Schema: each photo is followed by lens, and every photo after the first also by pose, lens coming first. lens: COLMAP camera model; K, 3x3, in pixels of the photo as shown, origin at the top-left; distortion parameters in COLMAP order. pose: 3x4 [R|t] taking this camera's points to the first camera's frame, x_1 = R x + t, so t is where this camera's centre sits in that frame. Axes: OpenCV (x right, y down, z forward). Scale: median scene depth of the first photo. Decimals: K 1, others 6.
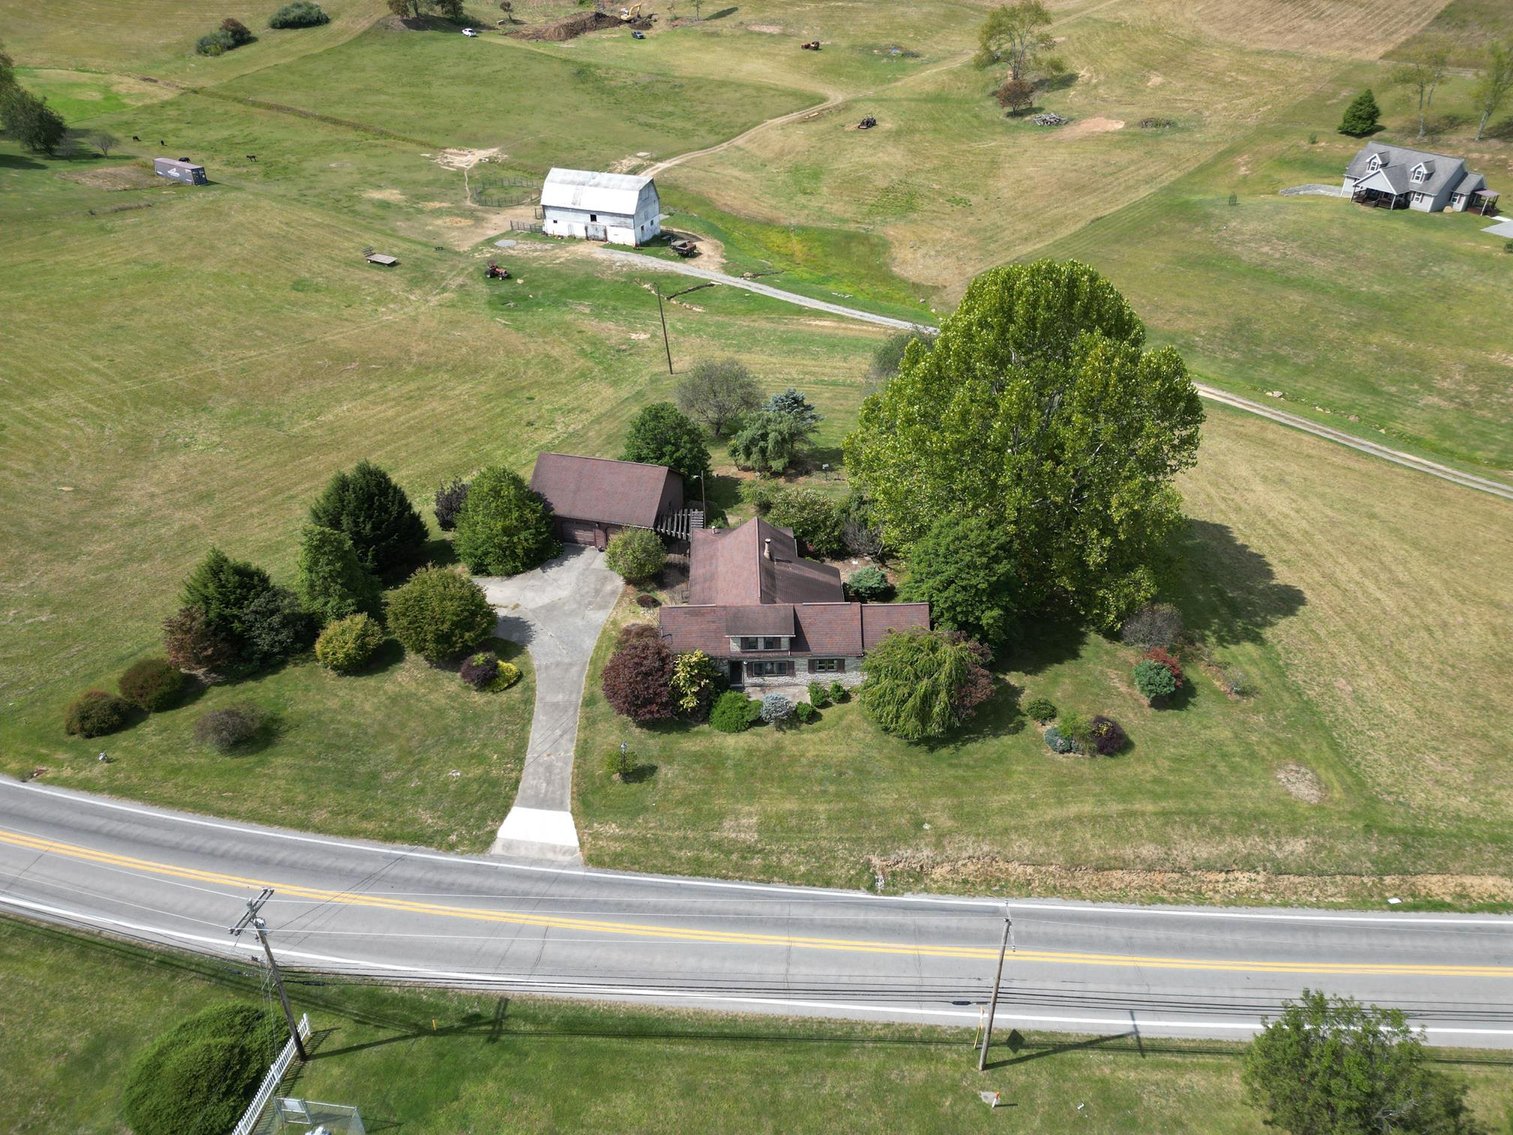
lens RADIAL K [[1055.4, 0, 756.5], [0, 1055.4, 567.5], [0, 0, 1]] dist [0.066826, -0.056734]
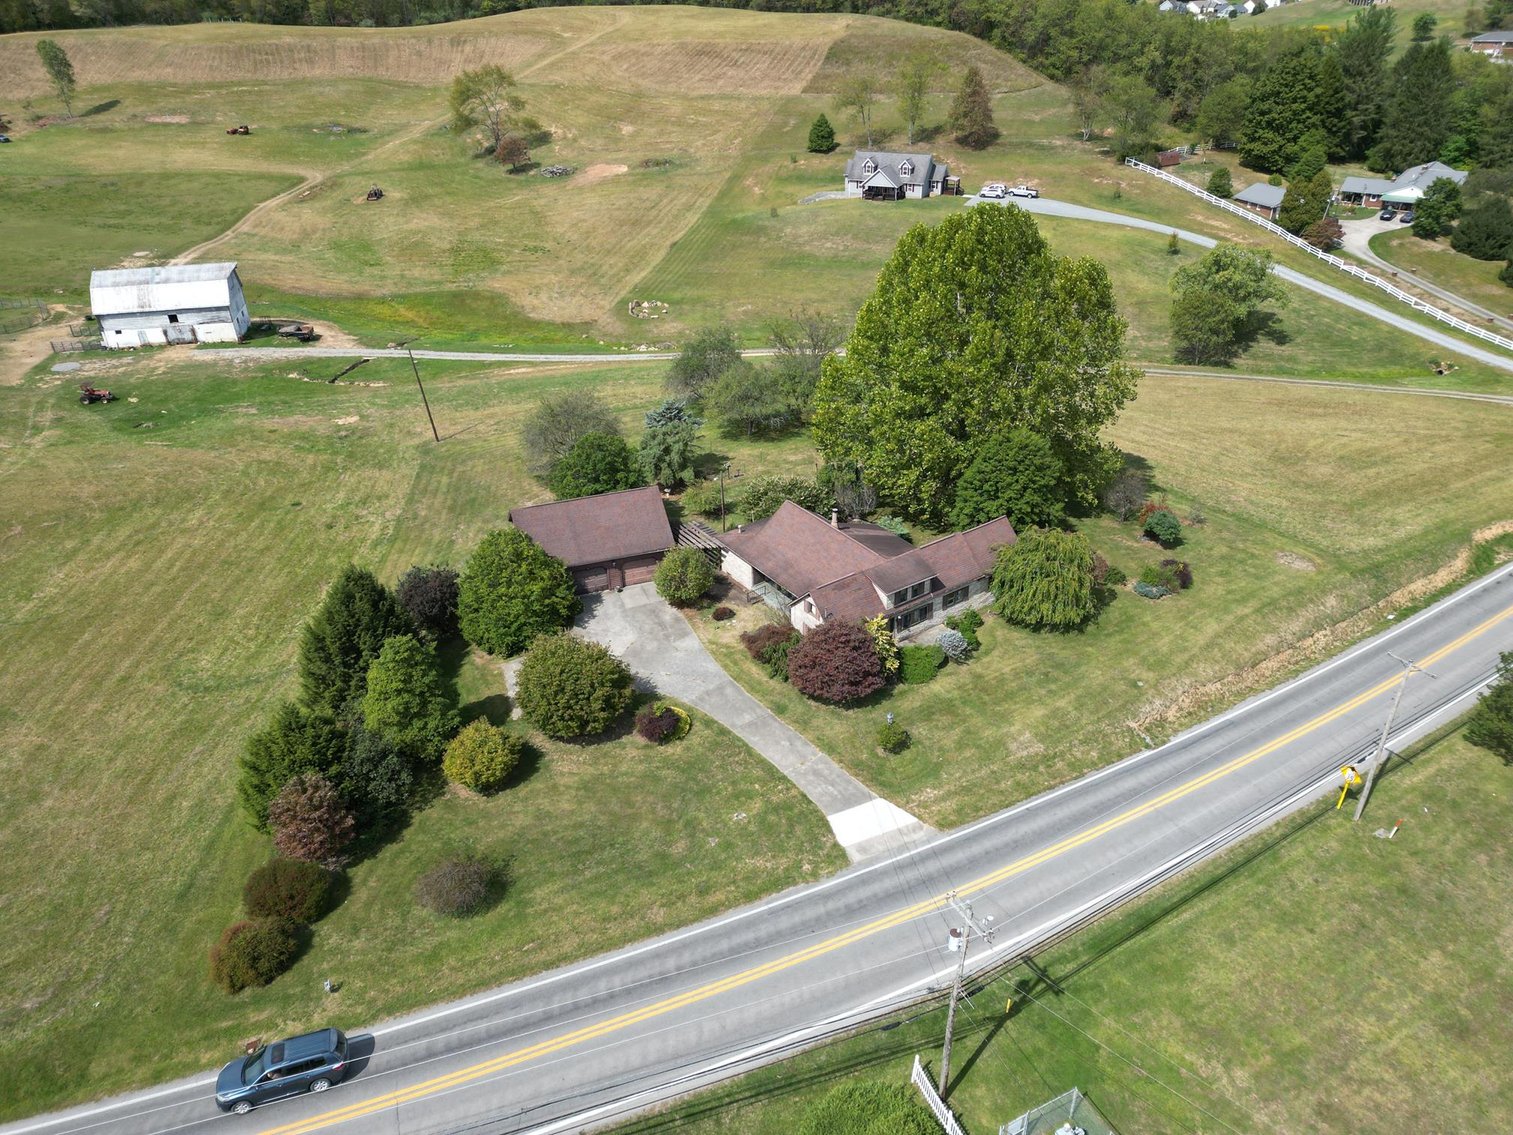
lens RADIAL K [[1055.4, 0, 756.5], [0, 1055.4, 567.5], [0, 0, 1]] dist [0.066826, -0.056734]
pose [[0.831488, -0.286147, 0.476179, -0.240454], [0.317984, 0.947986, 0.014414, -0.005327], [-0.455536, 0.139432, 0.879230, 0.067208]]
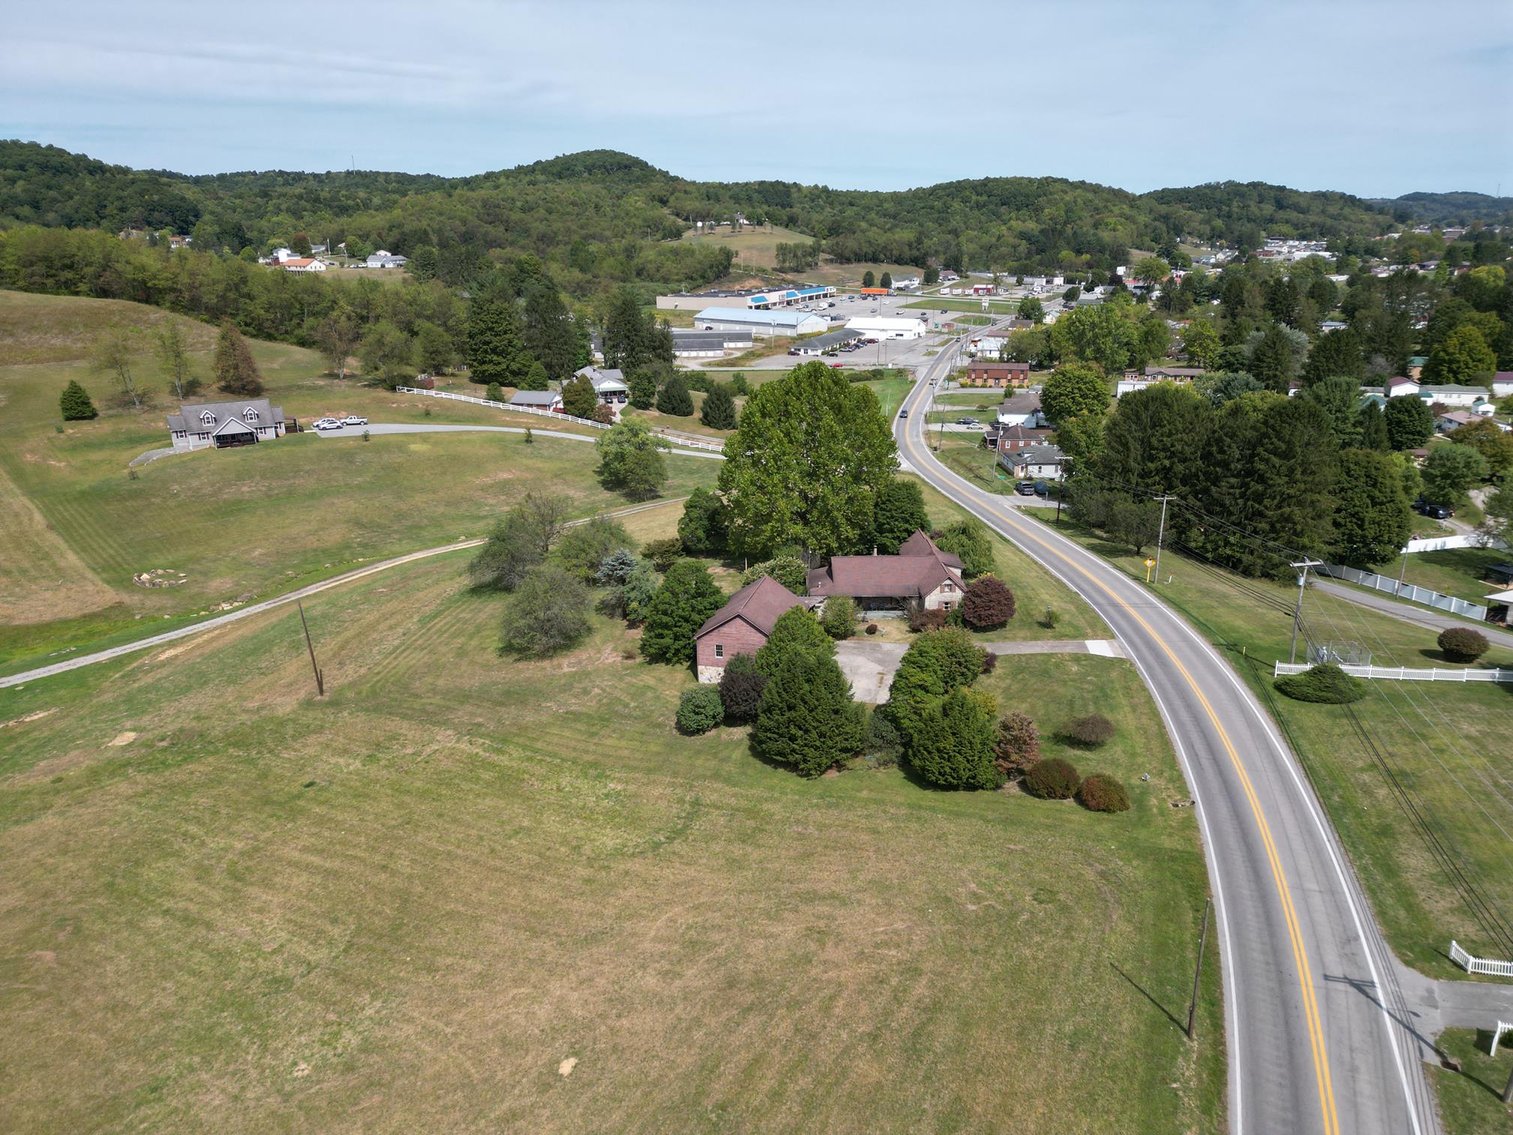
lens RADIAL K [[1055.4, 0, 756.5], [0, 1055.4, 567.5], [0, 0, 1]] dist [0.066826, -0.056734]
pose [[-0.011372, -0.304698, 0.952381, -0.644766], [0.560015, 0.787118, 0.258512, -0.218970], [-0.828405, 0.536287, 0.161684, 0.404531]]
